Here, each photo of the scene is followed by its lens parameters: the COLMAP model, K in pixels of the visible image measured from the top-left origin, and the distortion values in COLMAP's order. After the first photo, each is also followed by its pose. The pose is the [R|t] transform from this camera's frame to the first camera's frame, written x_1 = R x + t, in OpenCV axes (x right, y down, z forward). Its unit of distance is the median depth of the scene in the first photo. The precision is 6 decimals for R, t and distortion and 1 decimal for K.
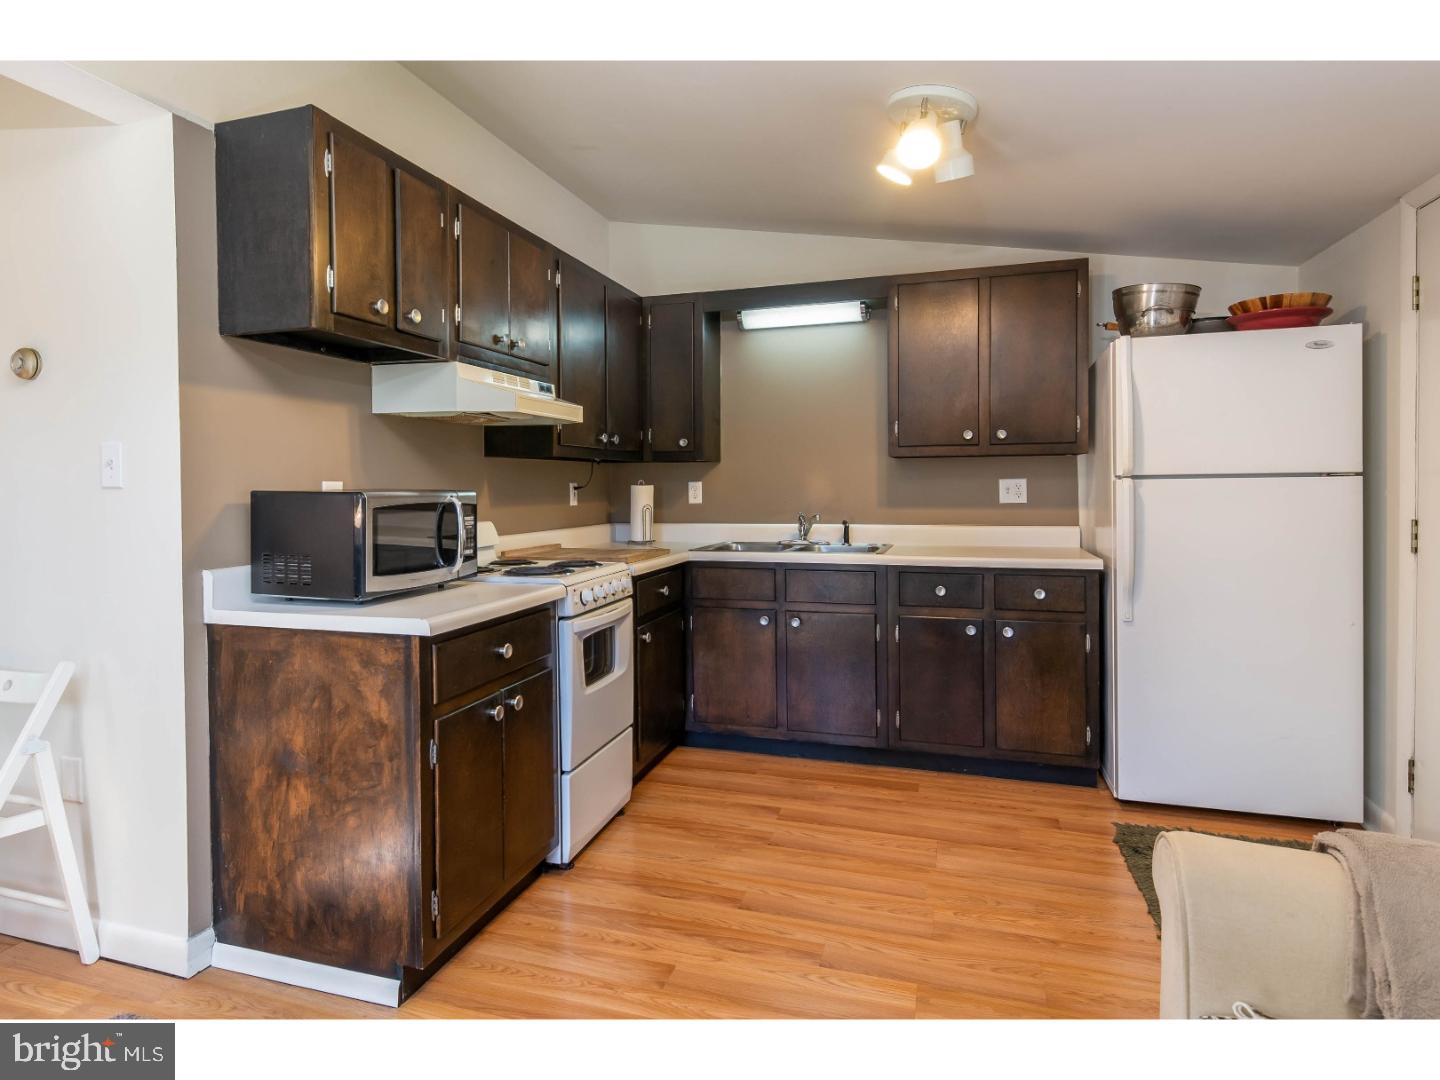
lens RADIAL K [[777.1, 0, 723.7], [0, 777.1, 498.8], [0, 0, 1]] dist [-0.001401, -0.000353]
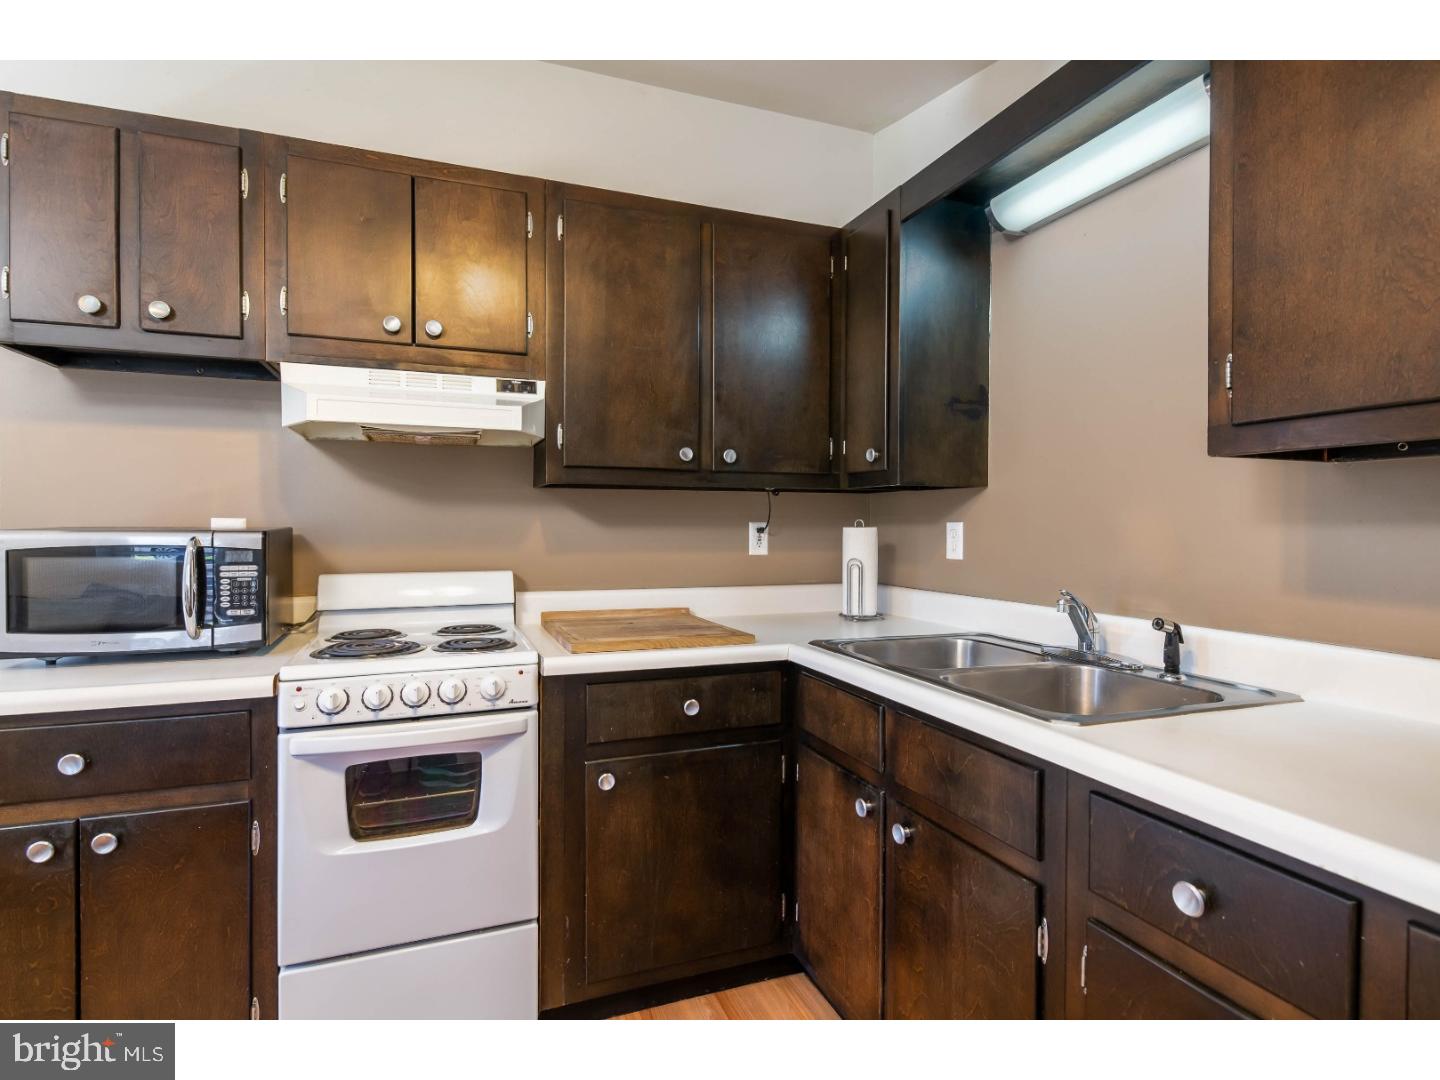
lens RADIAL K [[728.8, 0, 720.0], [0, 728.8, 540.0], [0, 0, 1]] dist [-0.000085, 0.000019]
pose [[0.620921, 0.023721, -0.783514, 0.311320], [-0.022654, 0.999668, 0.012311, -0.012471], [0.783546, 0.010106, 0.621252, 0.568190]]
